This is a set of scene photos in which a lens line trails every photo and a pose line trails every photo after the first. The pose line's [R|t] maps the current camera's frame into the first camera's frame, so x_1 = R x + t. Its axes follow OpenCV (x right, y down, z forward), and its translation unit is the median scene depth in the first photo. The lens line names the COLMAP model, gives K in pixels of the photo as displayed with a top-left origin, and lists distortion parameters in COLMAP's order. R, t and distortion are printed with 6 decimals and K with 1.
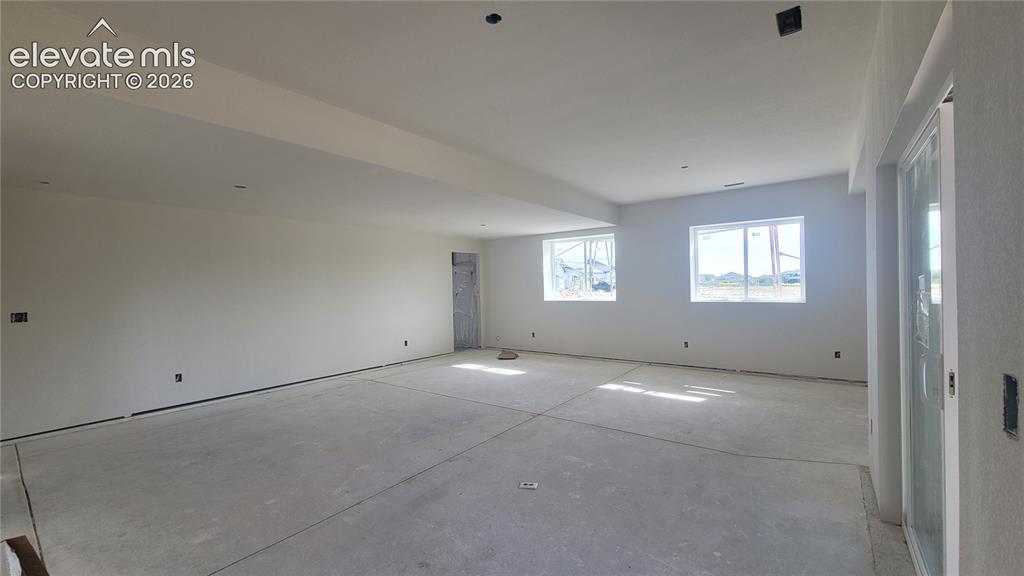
lens RADIAL K [[520.7, 0, 517.2], [0, 520.7, 286.7], [0, 0, 1]] dist [-0.000743, -0.000274]
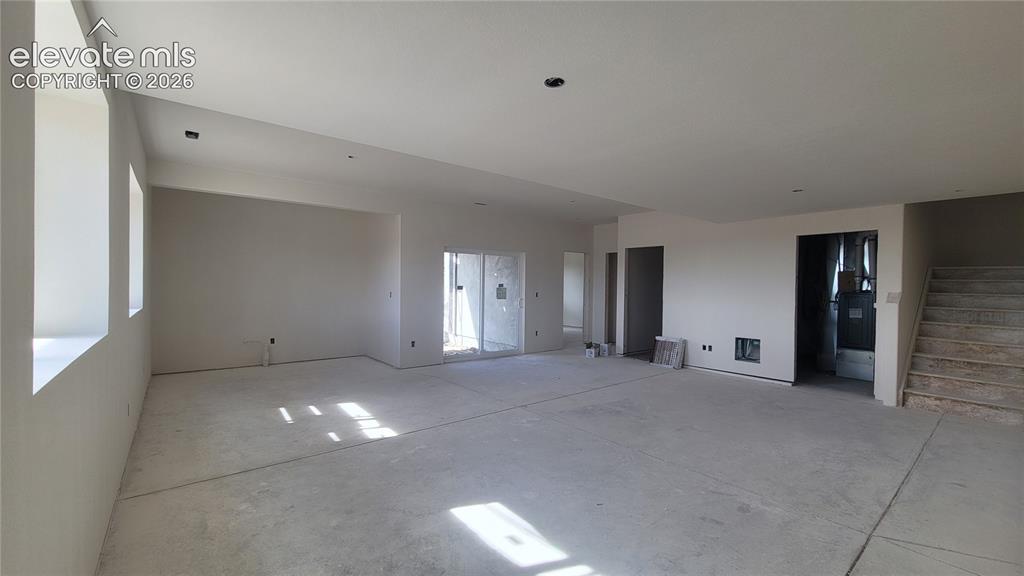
lens RADIAL K [[520.7, 0, 517.2], [0, 520.7, 286.7], [0, 0, 1]] dist [-0.000743, -0.000274]
pose [[-0.978411, 0.011000, 0.206375, -0.174076], [0.014044, 0.999813, 0.013293, -0.012440], [-0.206191, 0.015905, -0.978383, 2.041500]]
